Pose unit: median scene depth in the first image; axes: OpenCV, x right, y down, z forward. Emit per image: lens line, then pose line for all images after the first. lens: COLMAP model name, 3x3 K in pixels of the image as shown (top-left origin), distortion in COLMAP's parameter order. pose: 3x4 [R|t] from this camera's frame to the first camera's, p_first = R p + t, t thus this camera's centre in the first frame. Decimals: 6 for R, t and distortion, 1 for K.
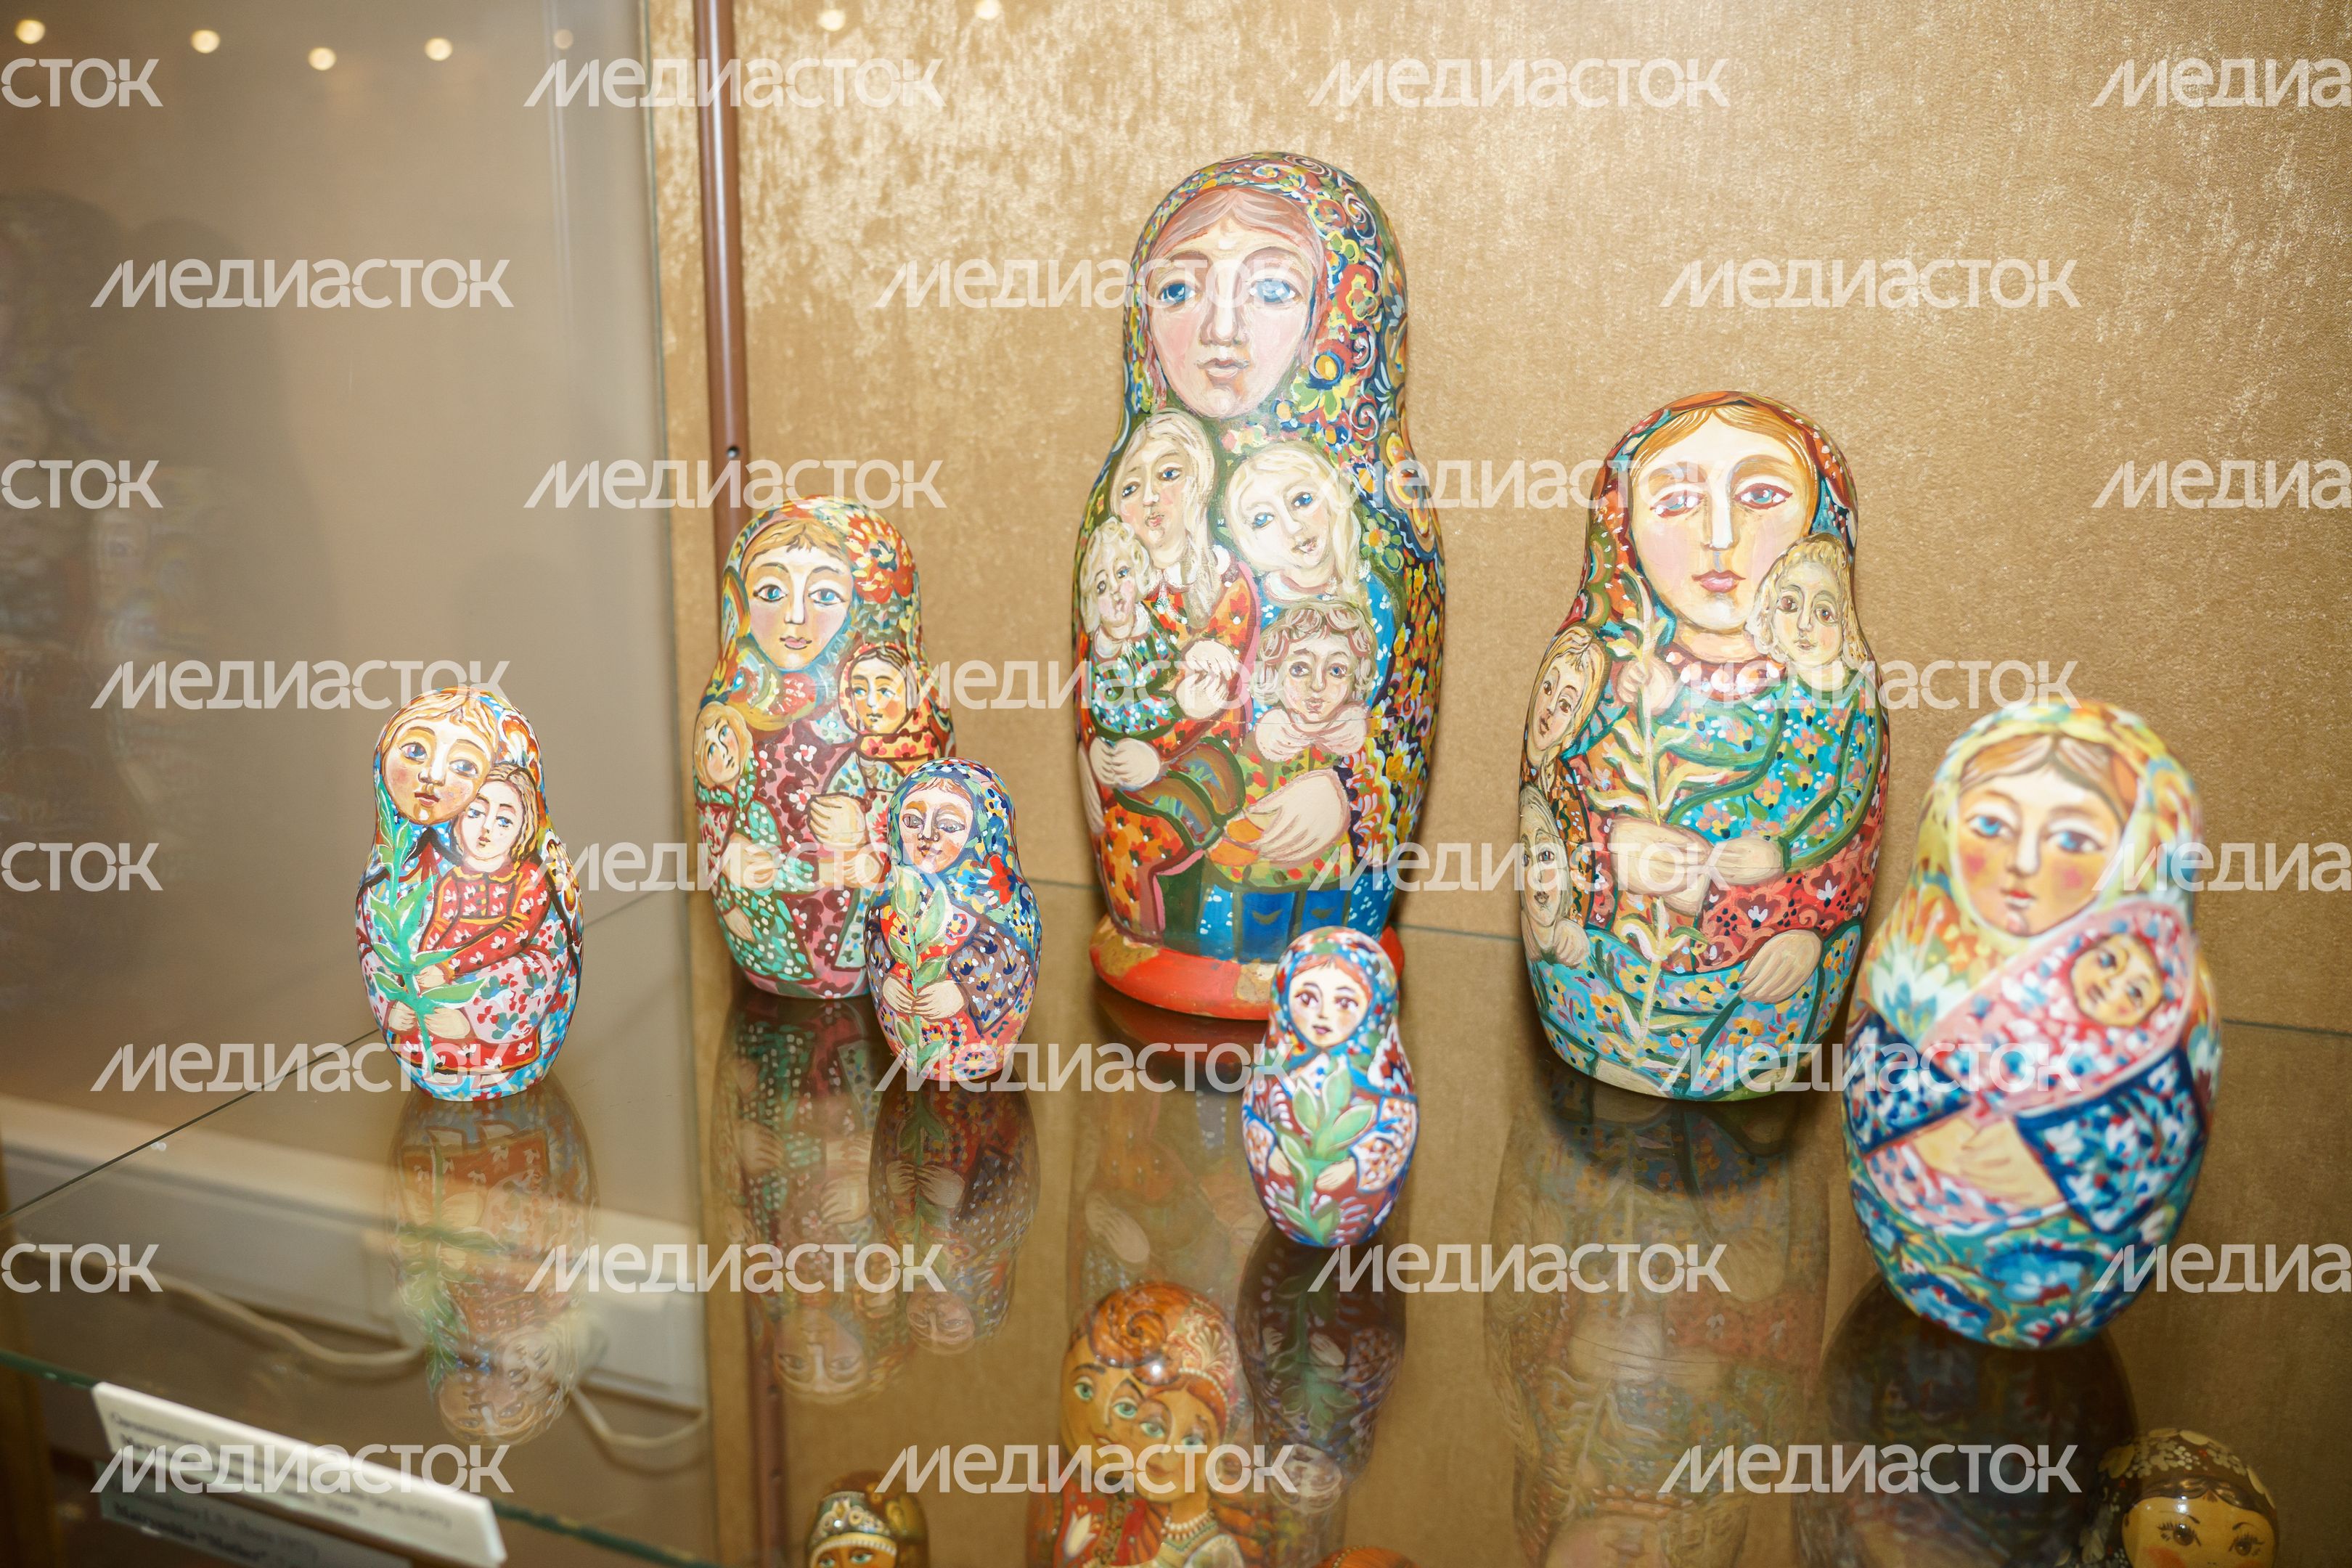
lens RADIAL K [[1568.2, 0, 1176.0], [0, 1568.2, 784.0], [0, 0, 1]] dist [0.000048, 0.000034]
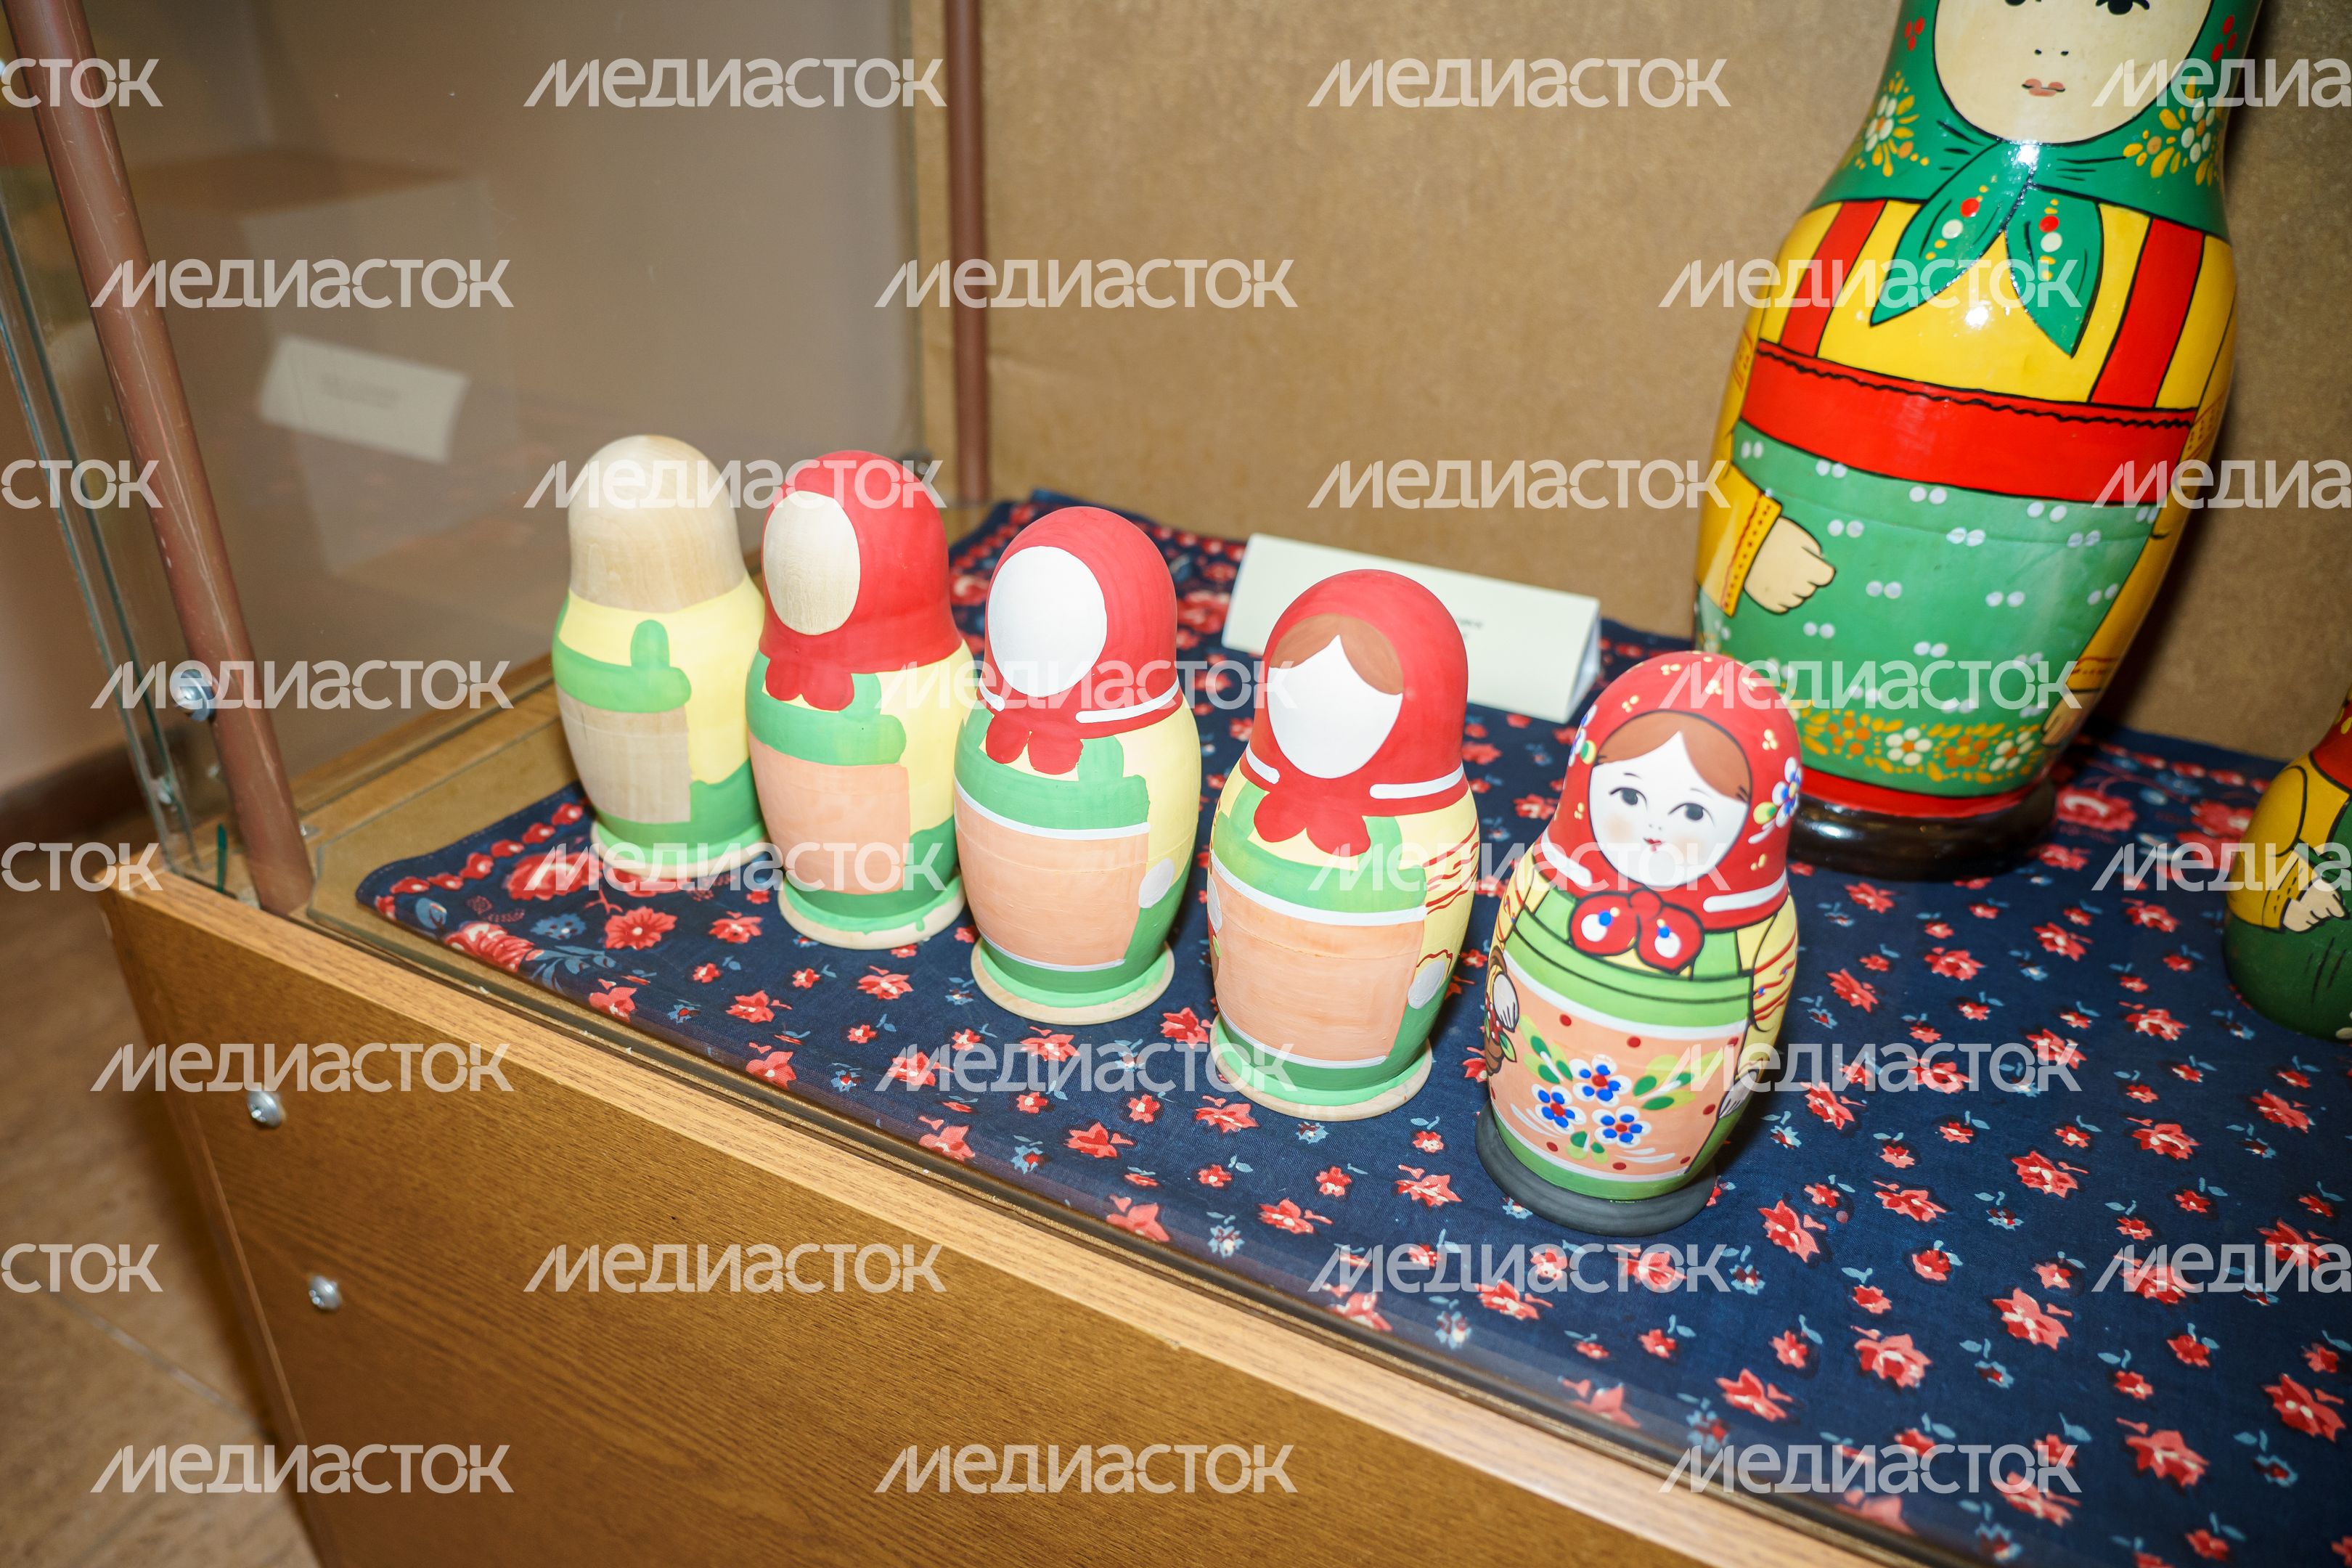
lens RADIAL K [[1568.2, 0, 1176.0], [0, 1568.2, 784.0], [0, 0, 1]] dist [0.000048, 0.000034]
pose [[1.000000, 0.000321, -0.000069, 0.000264], [-0.000321, 1.000000, 0.000025, 0.502045], [0.000069, -0.000025, 1.000000, -0.000010]]
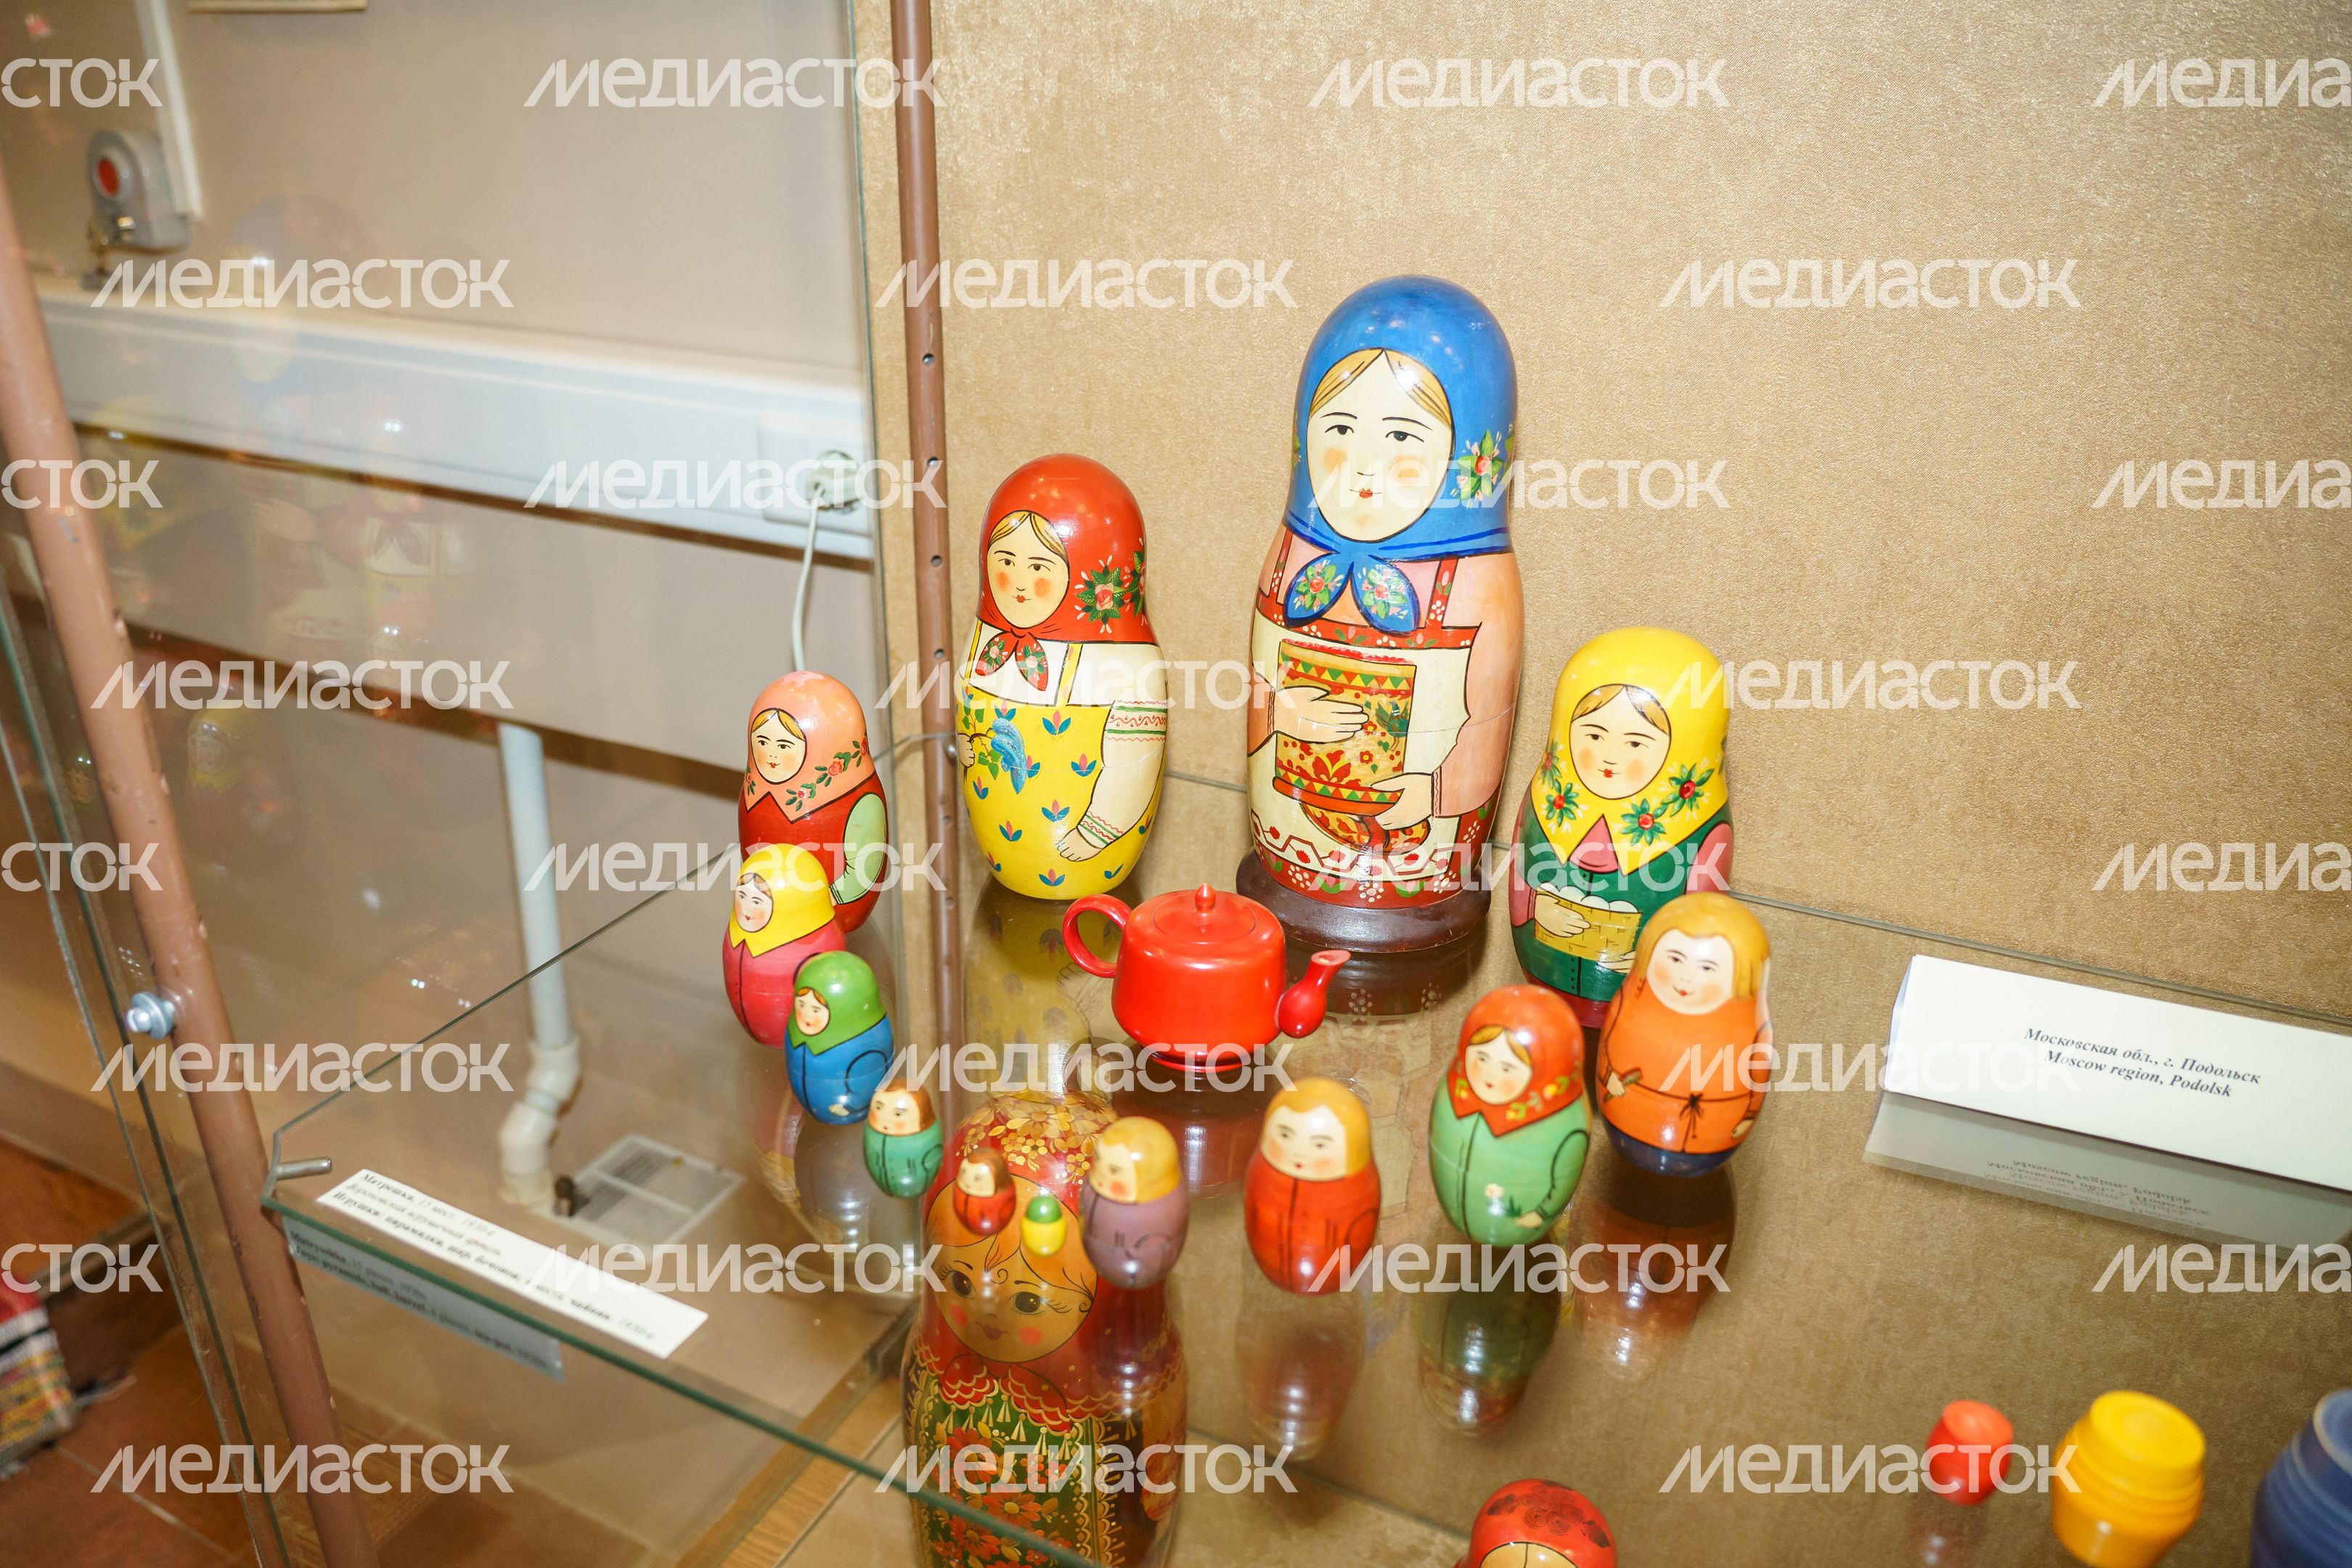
lens RADIAL K [[1568.2, 0, 1176.0], [0, 1568.2, 784.0], [0, 0, 1]] dist [0.000048, 0.000034]
pose [[1.000000, 0.000804, -0.000039, 0.000134], [-0.000804, 1.000000, -0.000017, 0.244828], [0.000039, 0.000017, 1.000000, -0.000045]]
